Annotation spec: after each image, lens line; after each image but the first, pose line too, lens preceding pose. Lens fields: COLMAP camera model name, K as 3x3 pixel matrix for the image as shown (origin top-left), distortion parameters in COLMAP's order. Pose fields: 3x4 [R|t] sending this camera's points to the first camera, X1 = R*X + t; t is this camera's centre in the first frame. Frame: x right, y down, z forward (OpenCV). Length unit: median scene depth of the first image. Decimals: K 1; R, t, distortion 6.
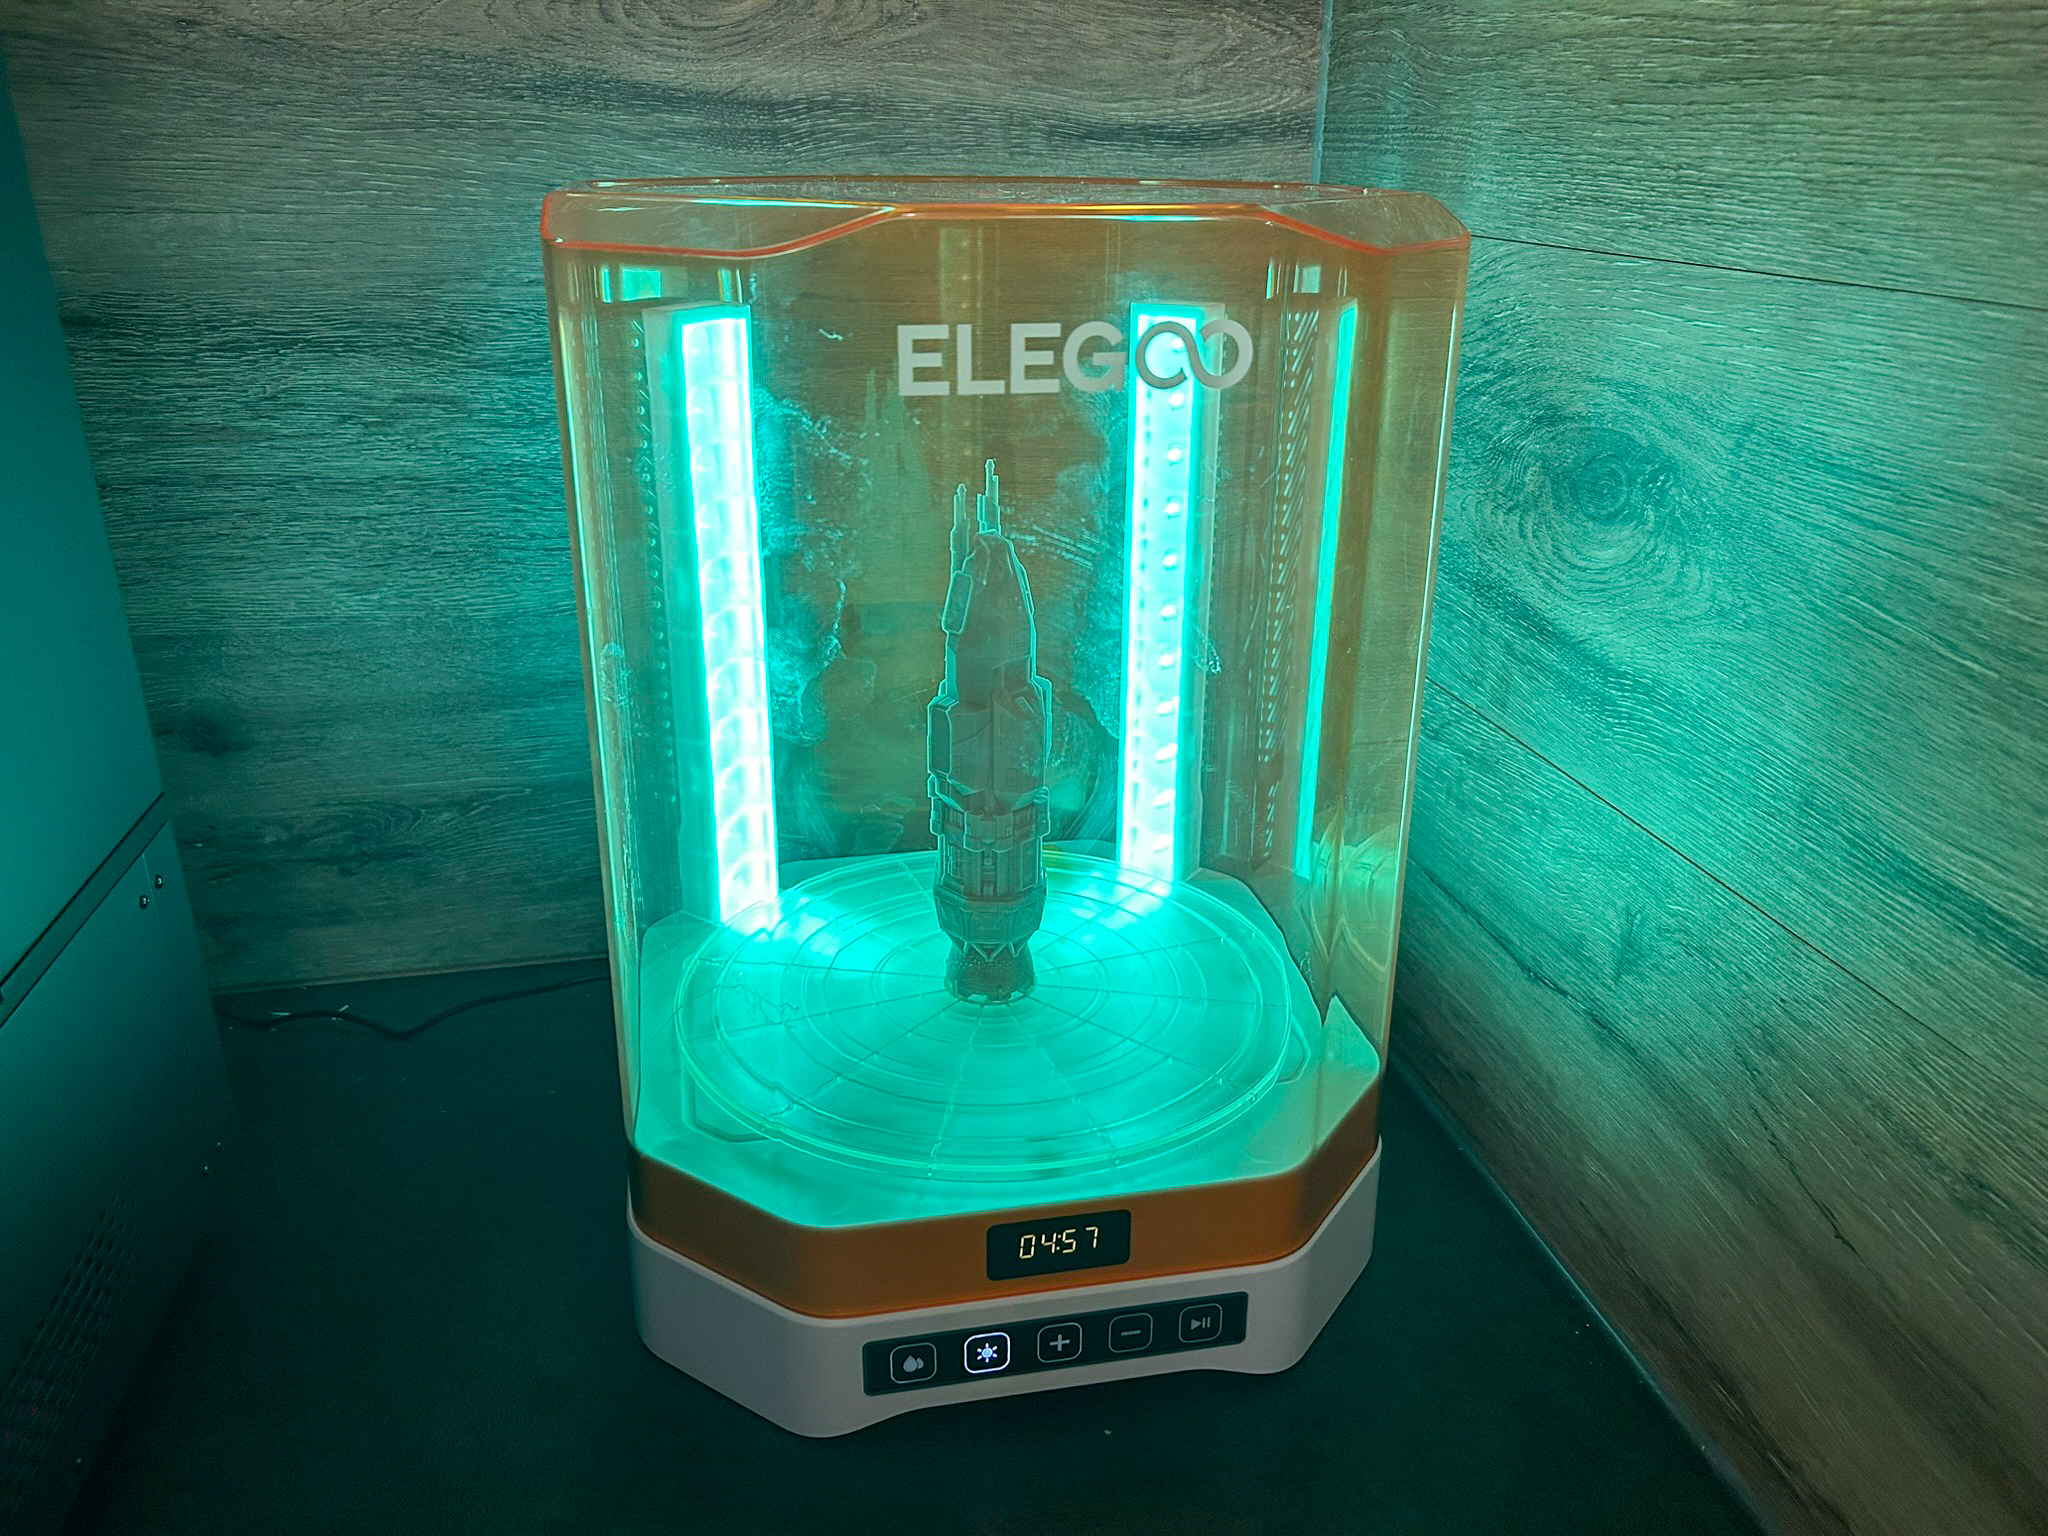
lens RADIAL K [[1545.0, 0, 1024.0], [0, 1545.0, 768.0], [0, 0, 1]] dist [0.031387, -0.081904]
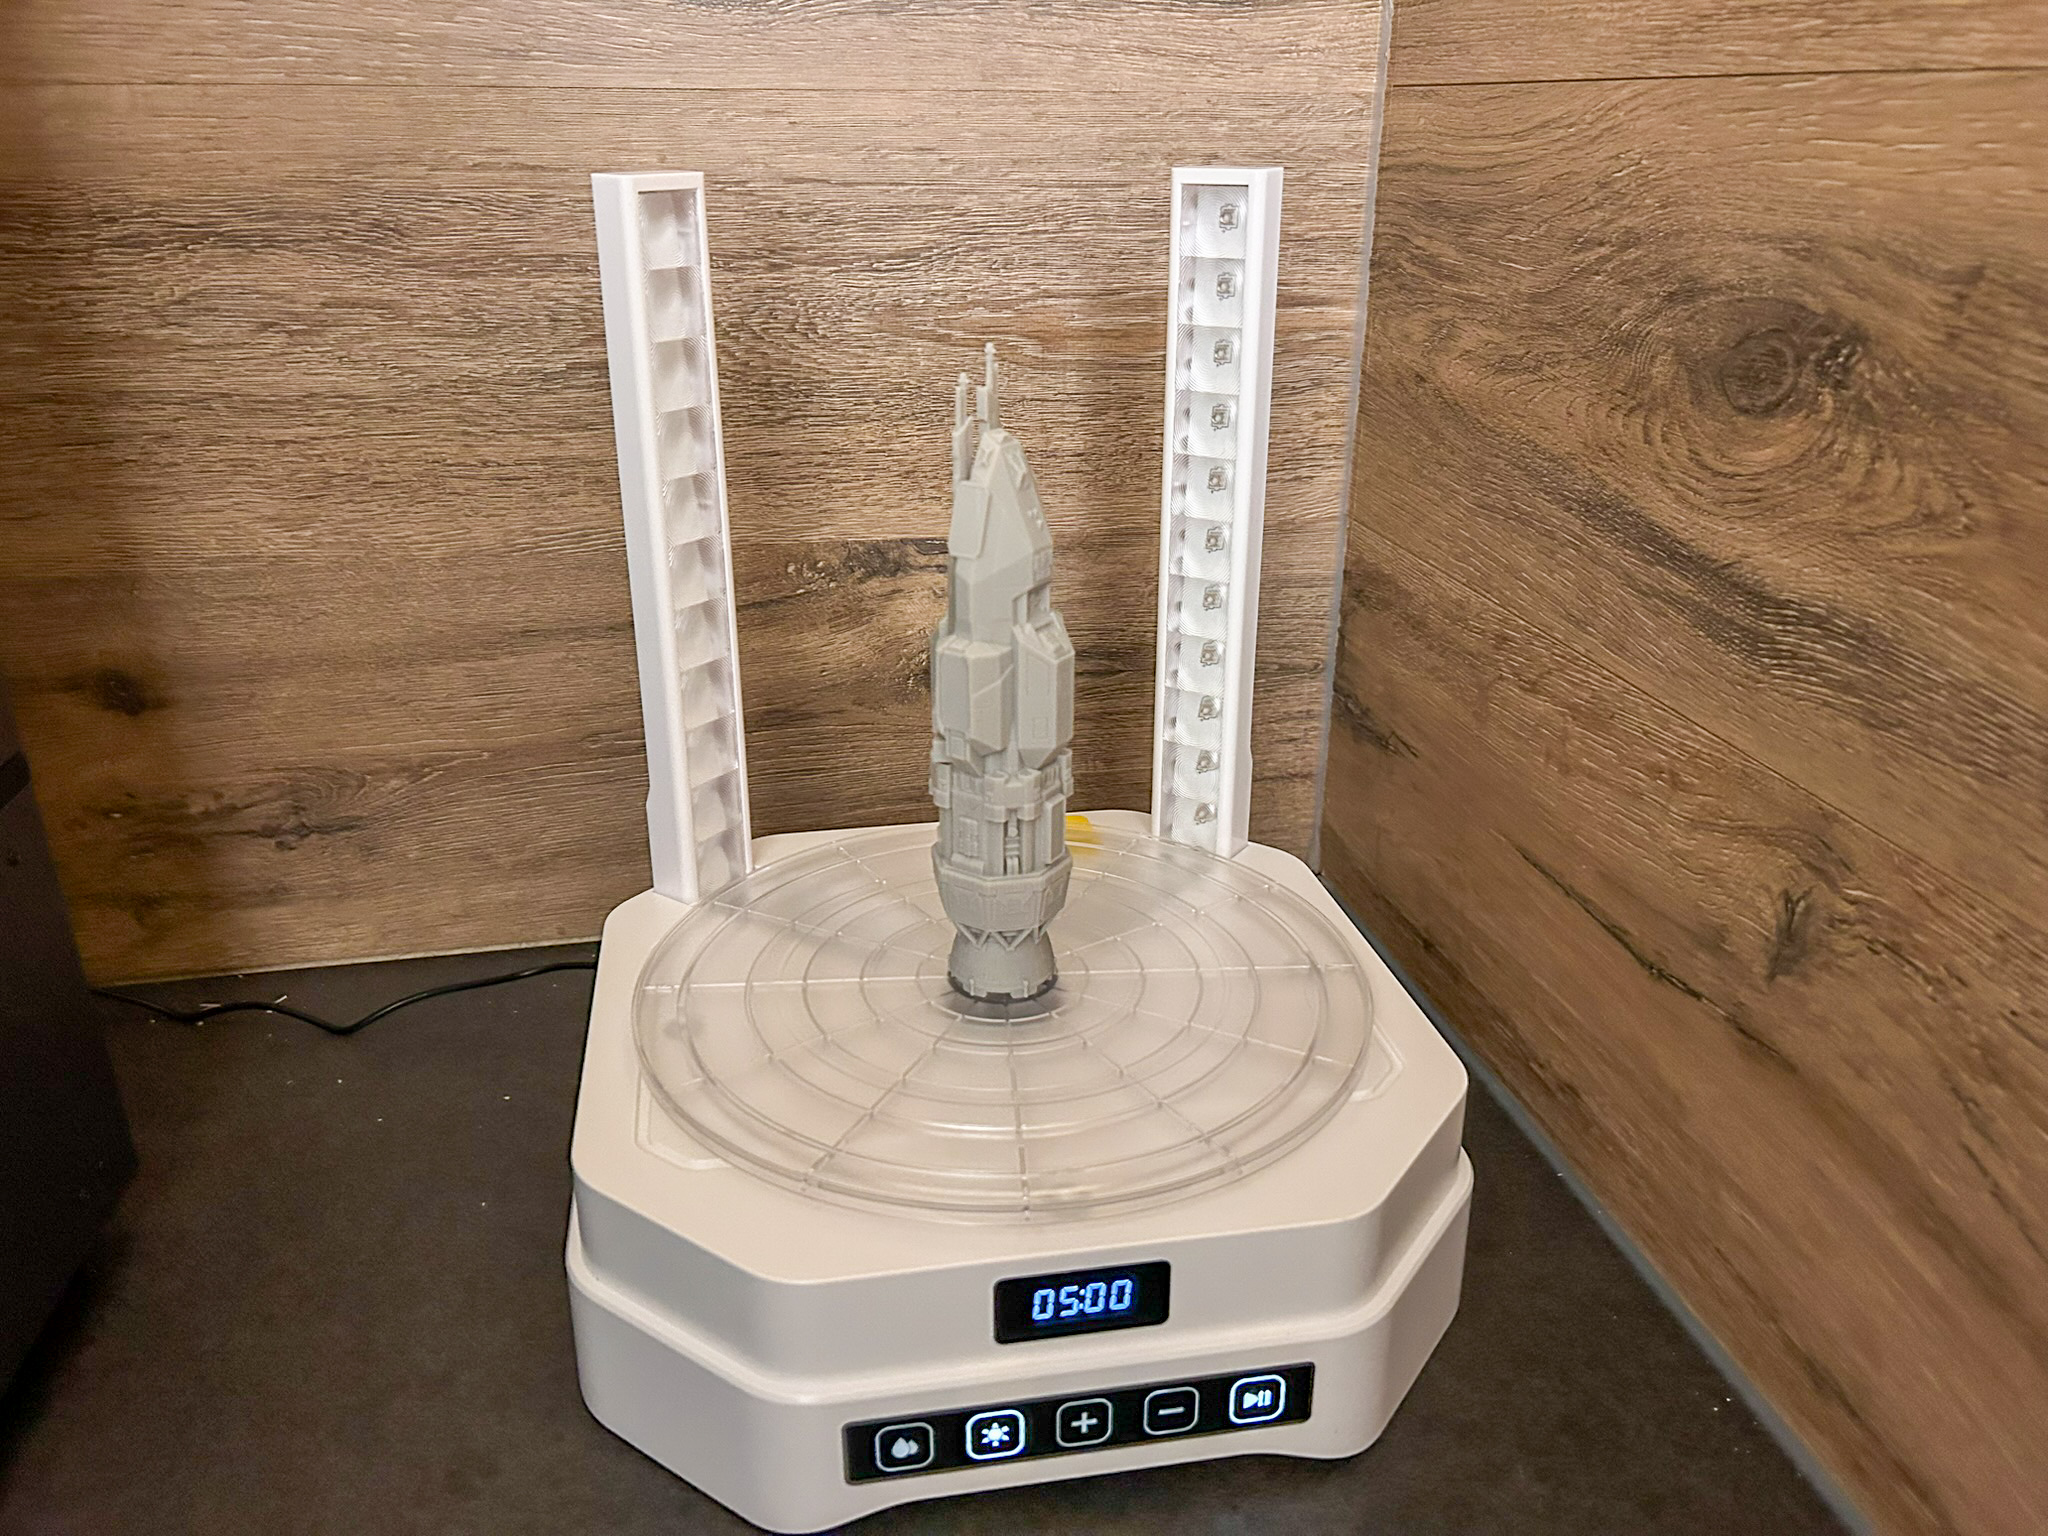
lens RADIAL K [[1545.0, 0, 1024.0], [0, 1545.0, 768.0], [0, 0, 1]] dist [0.031387, -0.081904]
pose [[0.999806, 0.000792, -0.019691, 0.006071], [-0.000494, 0.999886, 0.015096, 0.011441], [0.019701, -0.015083, 0.999692, 0.161447]]
